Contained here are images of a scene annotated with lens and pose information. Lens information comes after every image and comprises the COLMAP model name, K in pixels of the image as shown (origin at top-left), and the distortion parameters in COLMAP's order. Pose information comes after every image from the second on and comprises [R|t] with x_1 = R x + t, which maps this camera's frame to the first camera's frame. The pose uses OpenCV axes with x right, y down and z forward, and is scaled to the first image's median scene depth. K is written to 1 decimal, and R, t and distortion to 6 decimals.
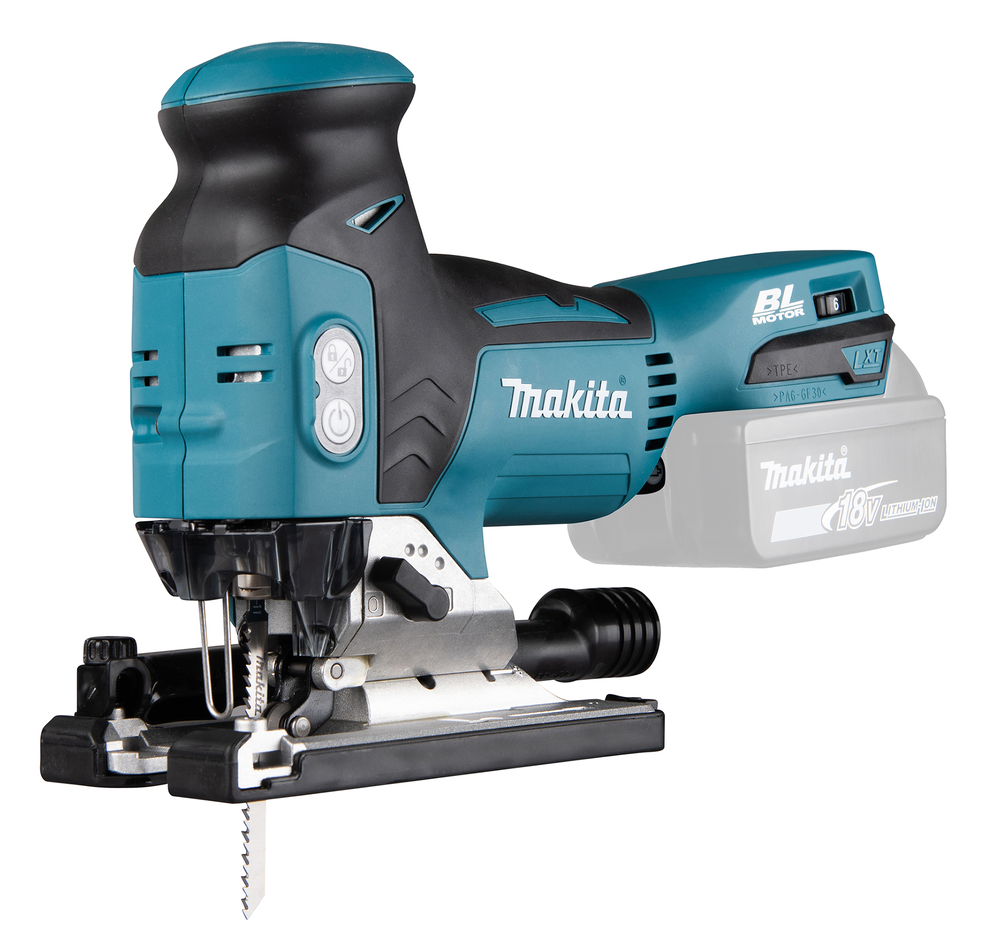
lens RADIAL K [[2703.2, 0, 472.2], [0, 2703.2, 472.0], [0, 0, 1]] dist [0.144055, 0.467161]
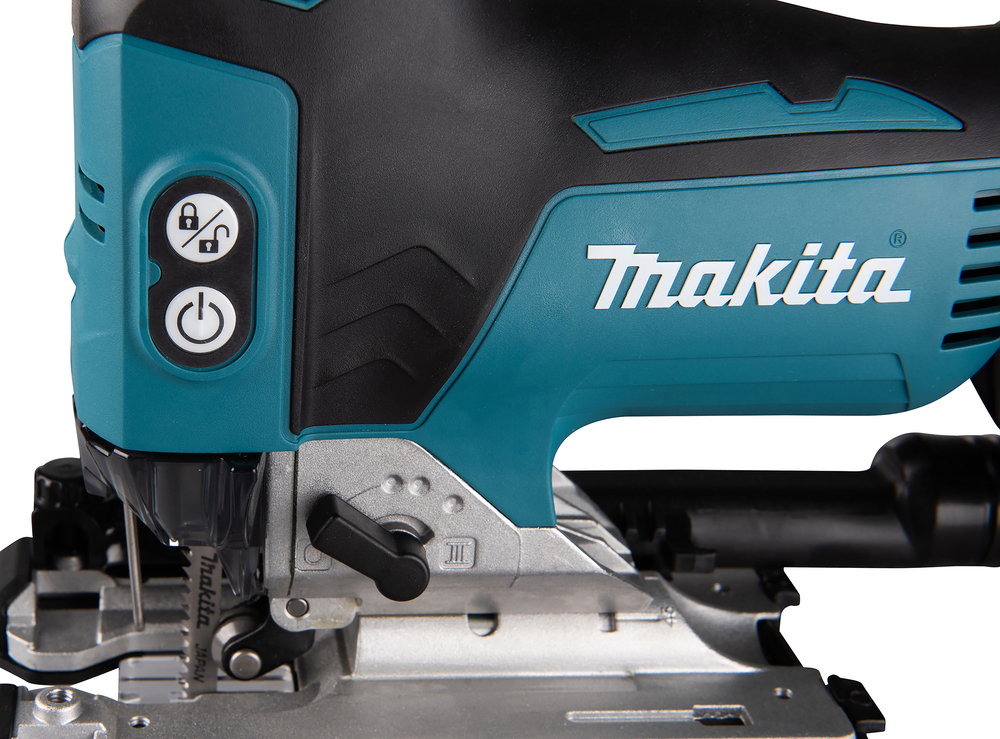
lens RADIAL K [[1973.4, 0, 330.3], [0, 1973.4, 434.0], [0, 0, 1]] dist [0.051707, 0.350899]
pose [[0.767990, 0.296996, -0.567437, 0.215984], [-0.050483, 0.911296, 0.408645, -0.163614], [0.638469, -0.285189, 0.714860, 0.604577]]
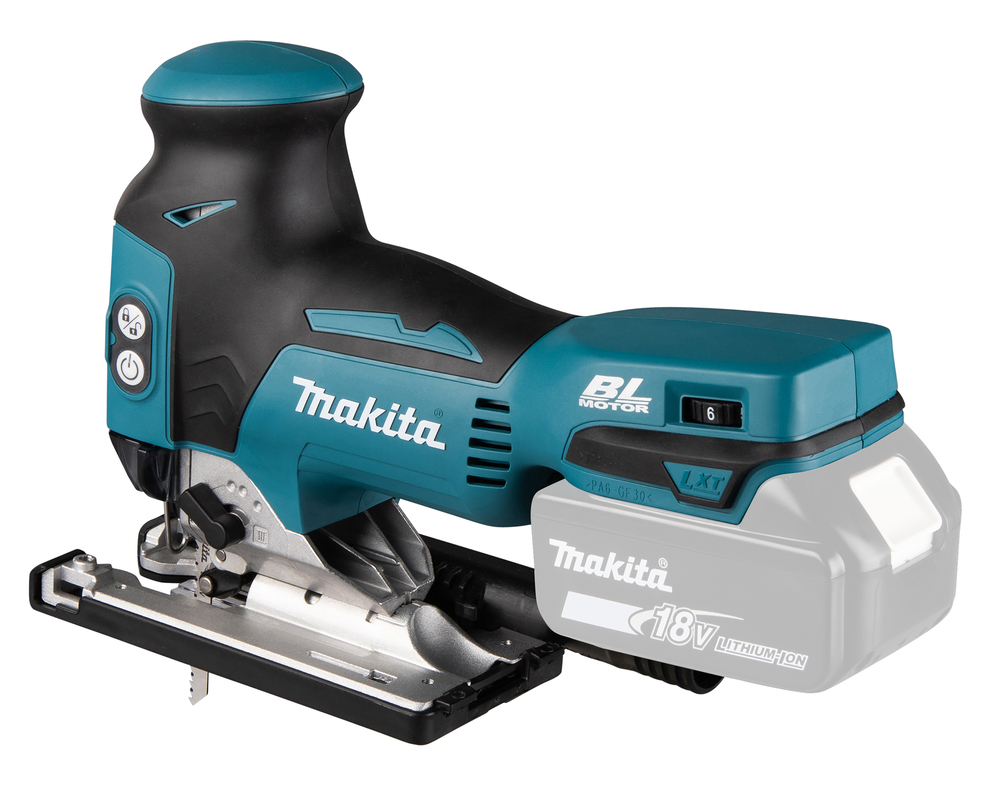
lens RADIAL K [[3814.8, 0, 500.0], [0, 3814.8, 402.0], [0, 0, 1]] dist [0.122306, -0.381026]
pose [[0.154523, 0.353982, -0.922399, 1.422073], [-0.050068, 0.935218, 0.350514, -0.557481], [0.986720, -0.007980, 0.162236, 0.782330]]
